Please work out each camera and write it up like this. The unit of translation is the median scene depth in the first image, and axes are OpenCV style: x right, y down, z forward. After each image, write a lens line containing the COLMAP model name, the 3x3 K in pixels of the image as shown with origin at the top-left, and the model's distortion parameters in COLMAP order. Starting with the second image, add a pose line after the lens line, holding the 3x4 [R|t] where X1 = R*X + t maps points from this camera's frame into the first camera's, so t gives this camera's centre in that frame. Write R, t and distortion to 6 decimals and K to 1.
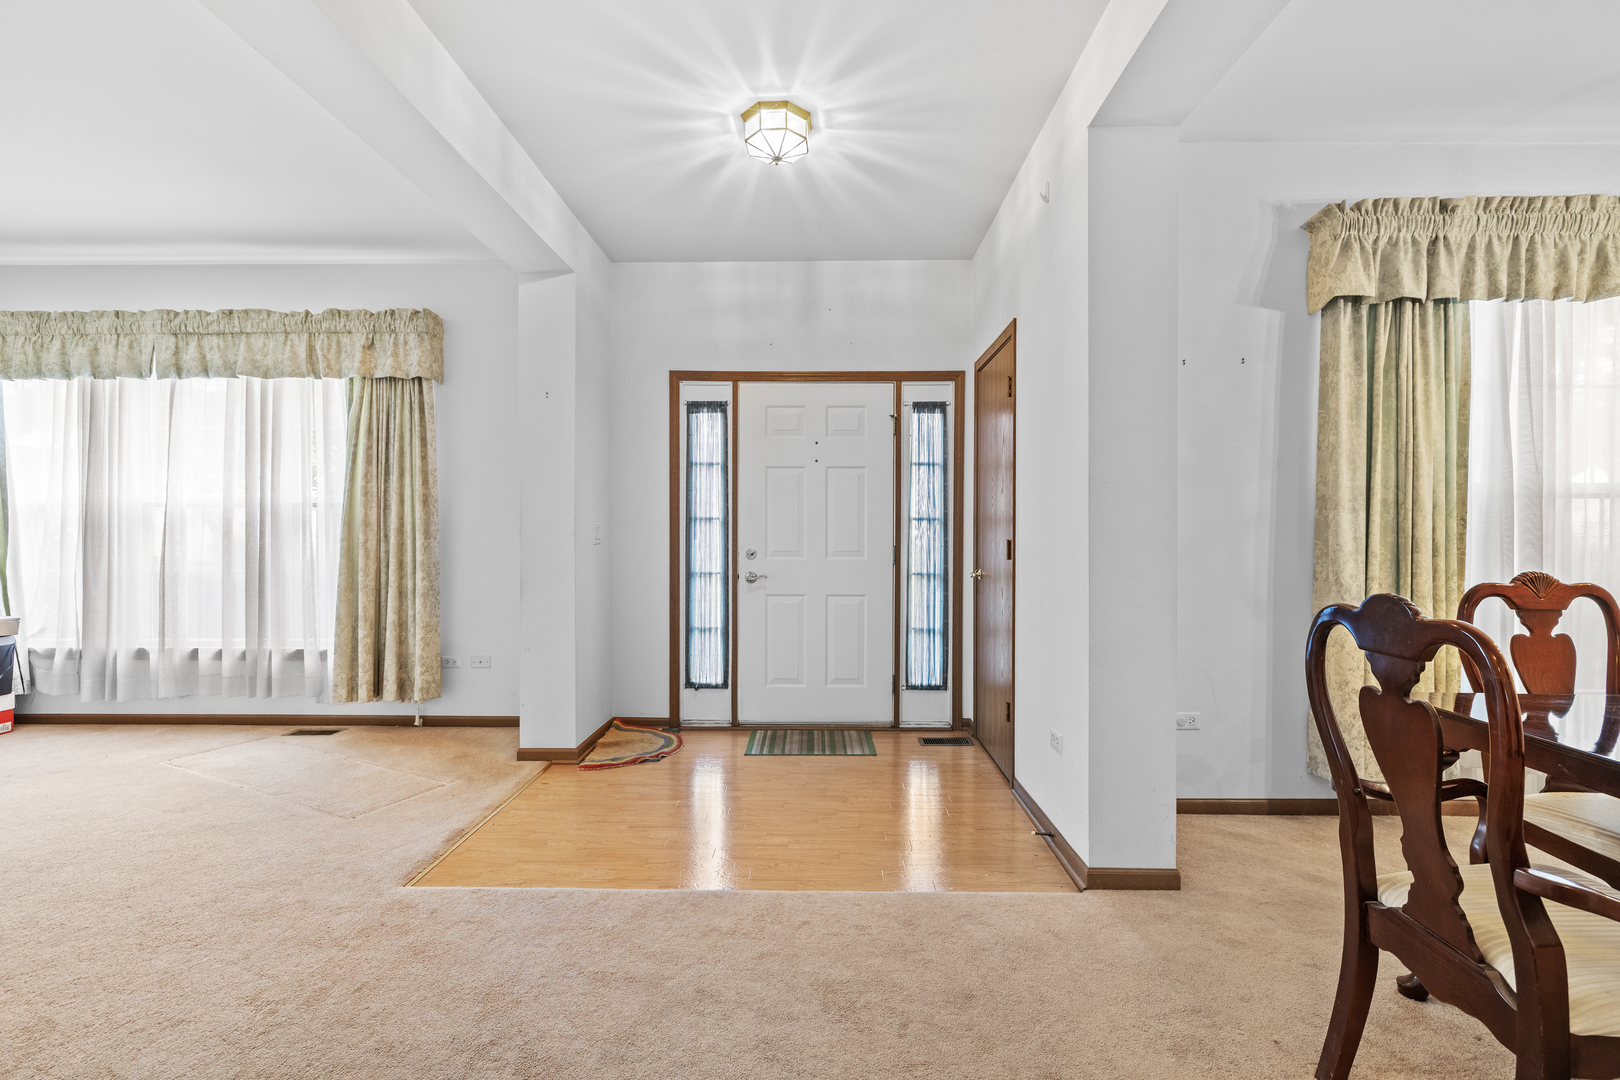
lens RADIAL K [[680.5, 0, 813.0], [0, 680.5, 522.6], [0, 0, 1]] dist [0.001115, 0.000215]
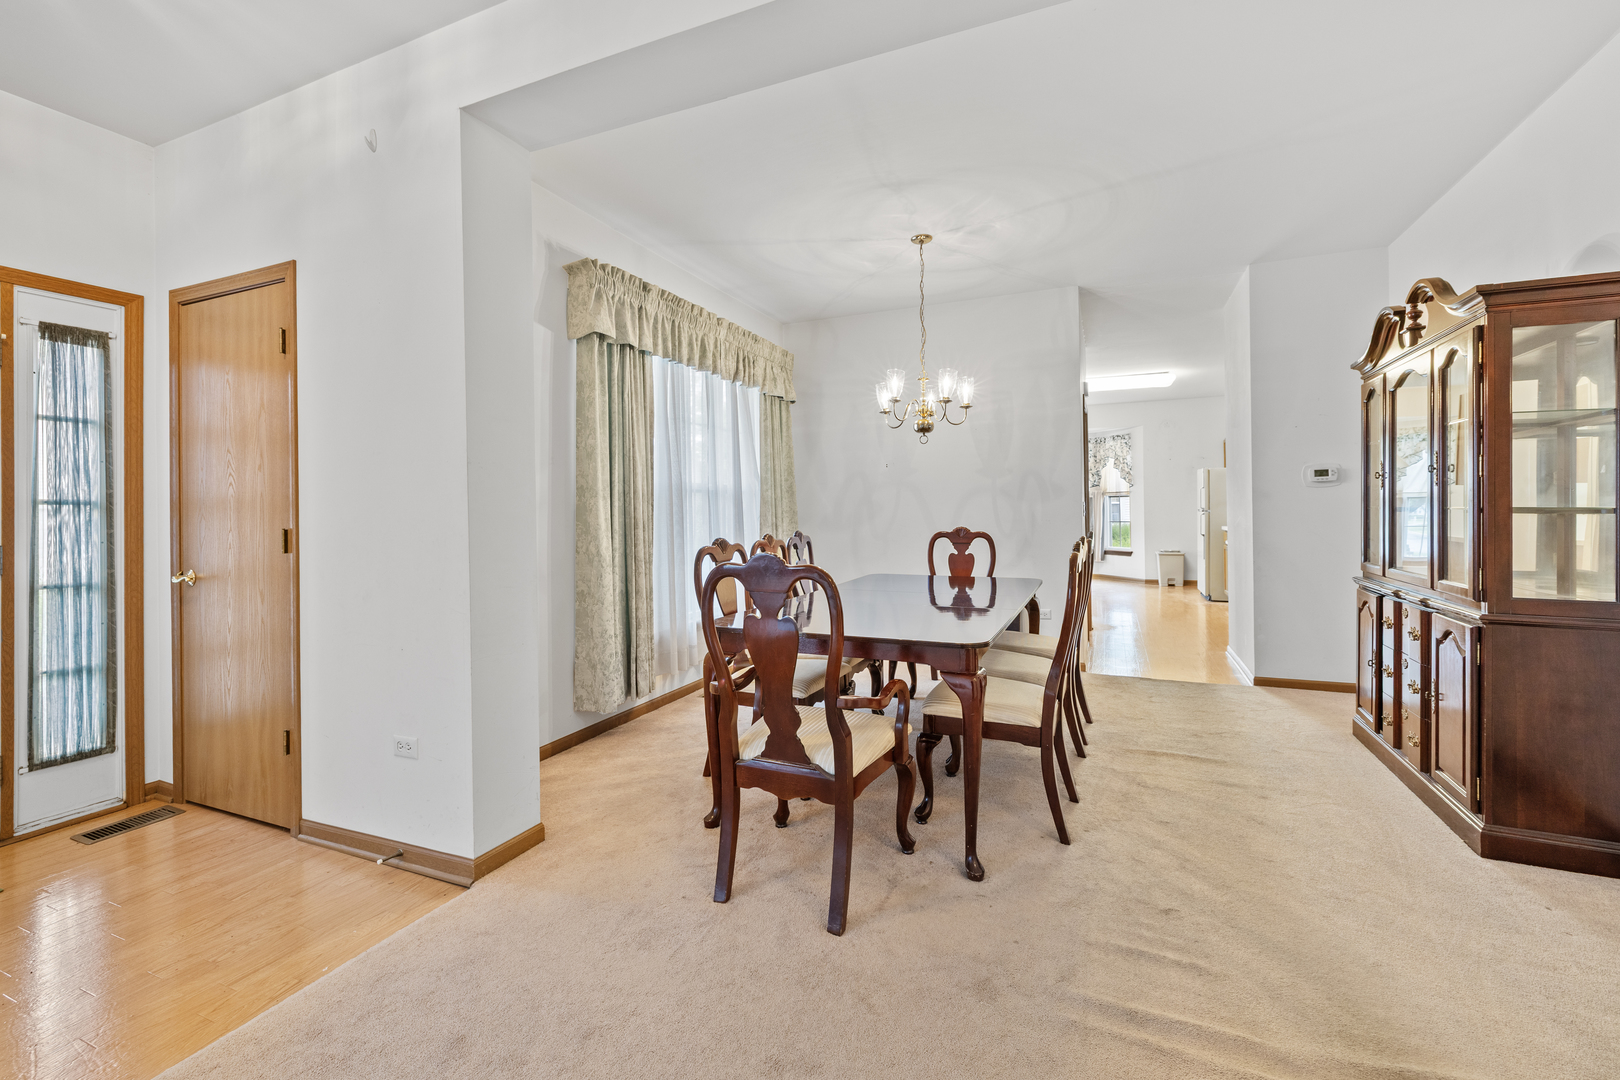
lens RADIAL K [[675.8, 0, 805.5], [0, 675.8, 487.5], [0, 0, 1]] dist [-0.000578, 0.000167]
pose [[0.402467, 0.025728, 0.915073, -0.229505], [0.001827, 0.999580, -0.028908, 0.000272], [-0.915433, 0.013307, 0.402251, 0.122312]]
